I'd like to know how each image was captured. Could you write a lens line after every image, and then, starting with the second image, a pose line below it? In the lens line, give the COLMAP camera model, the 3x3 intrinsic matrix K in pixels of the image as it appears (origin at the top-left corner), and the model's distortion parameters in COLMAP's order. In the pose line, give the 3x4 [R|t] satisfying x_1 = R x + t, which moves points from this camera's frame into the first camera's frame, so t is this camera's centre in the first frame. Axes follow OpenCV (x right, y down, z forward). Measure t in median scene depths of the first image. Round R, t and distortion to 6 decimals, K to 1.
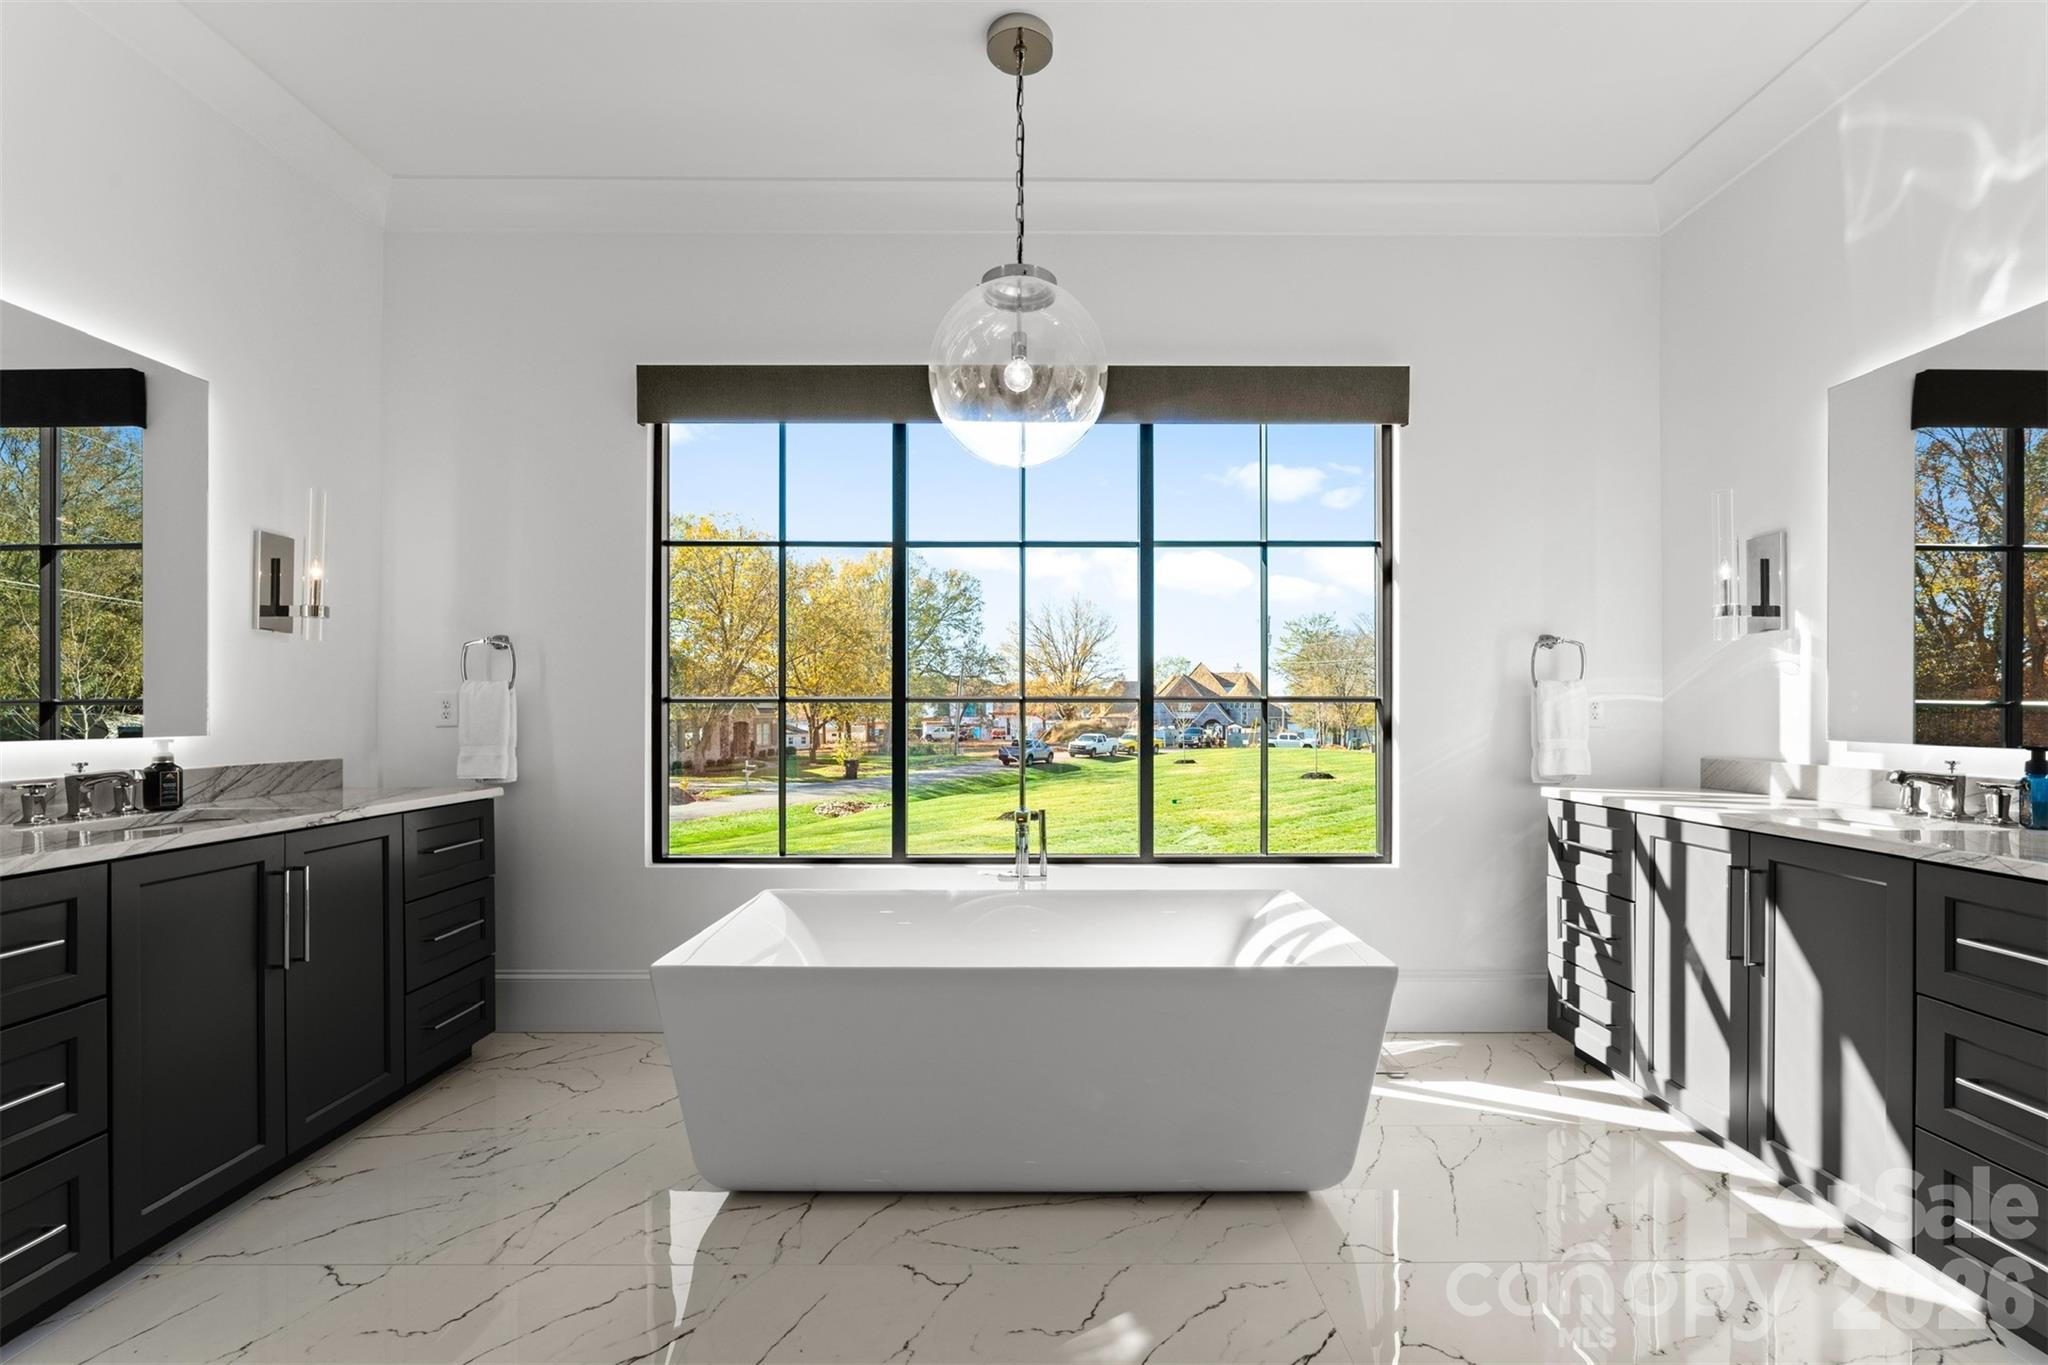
lens RADIAL K [[918.7, 0, 1010.3], [0, 918.7, 696.1], [0, 0, 1]] dist [0.000526, -0.000629]
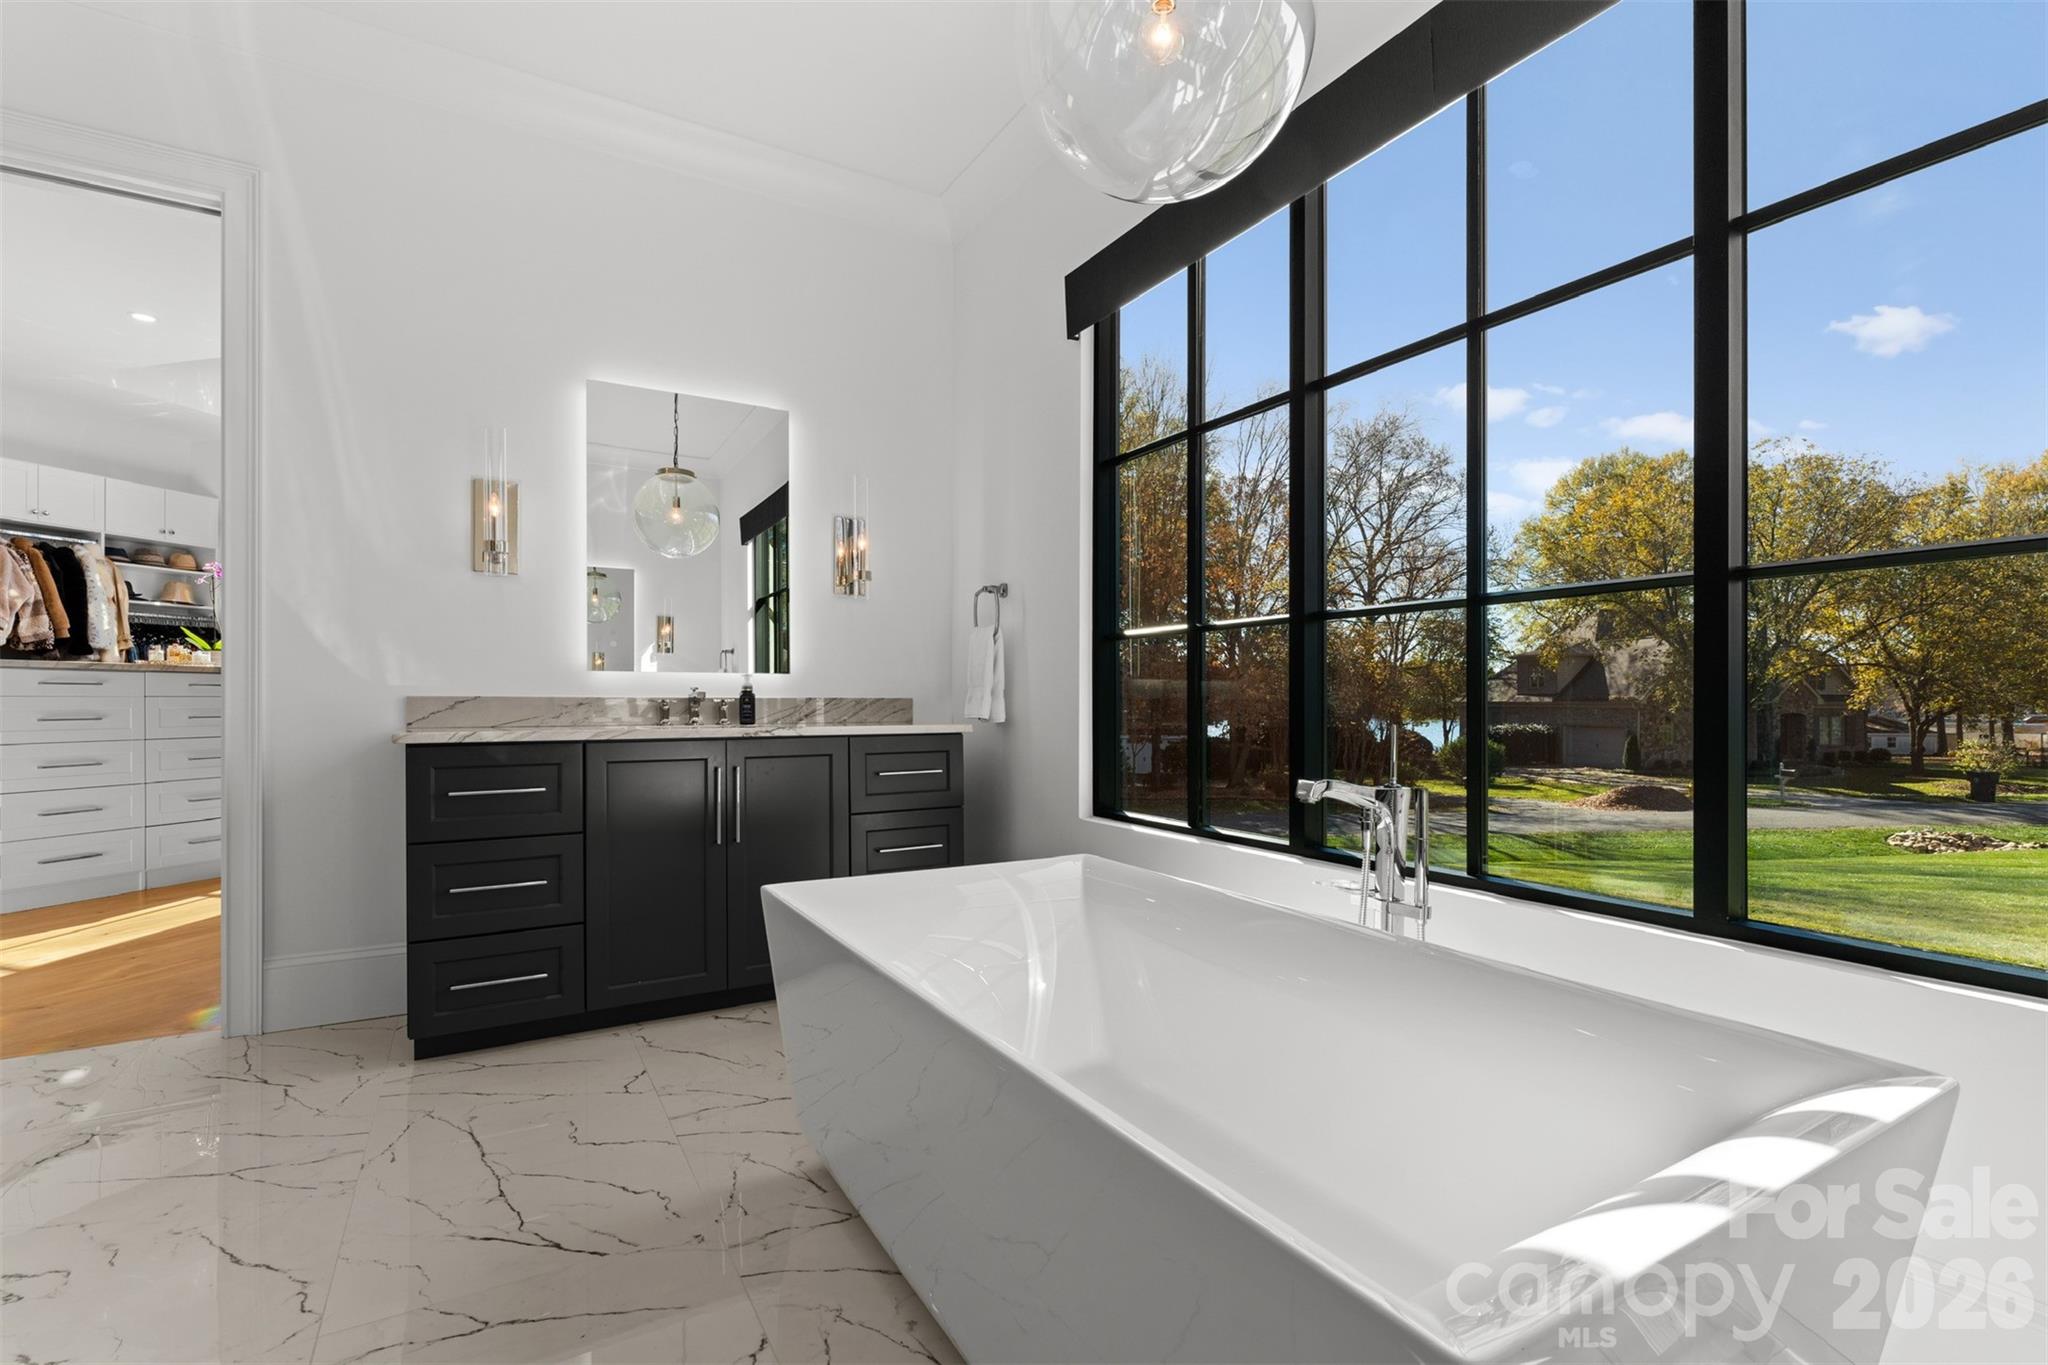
lens RADIAL K [[918.7, 0, 1016.7], [0, 918.7, 697.5], [0, 0, 1]] dist [0.000526, -0.000629]
pose [[0.501123, 0.000082, -0.865376, 0.457604], [0.006682, 0.999970, 0.003965, 0.073850], [0.865350, -0.007769, 0.501107, 0.602664]]
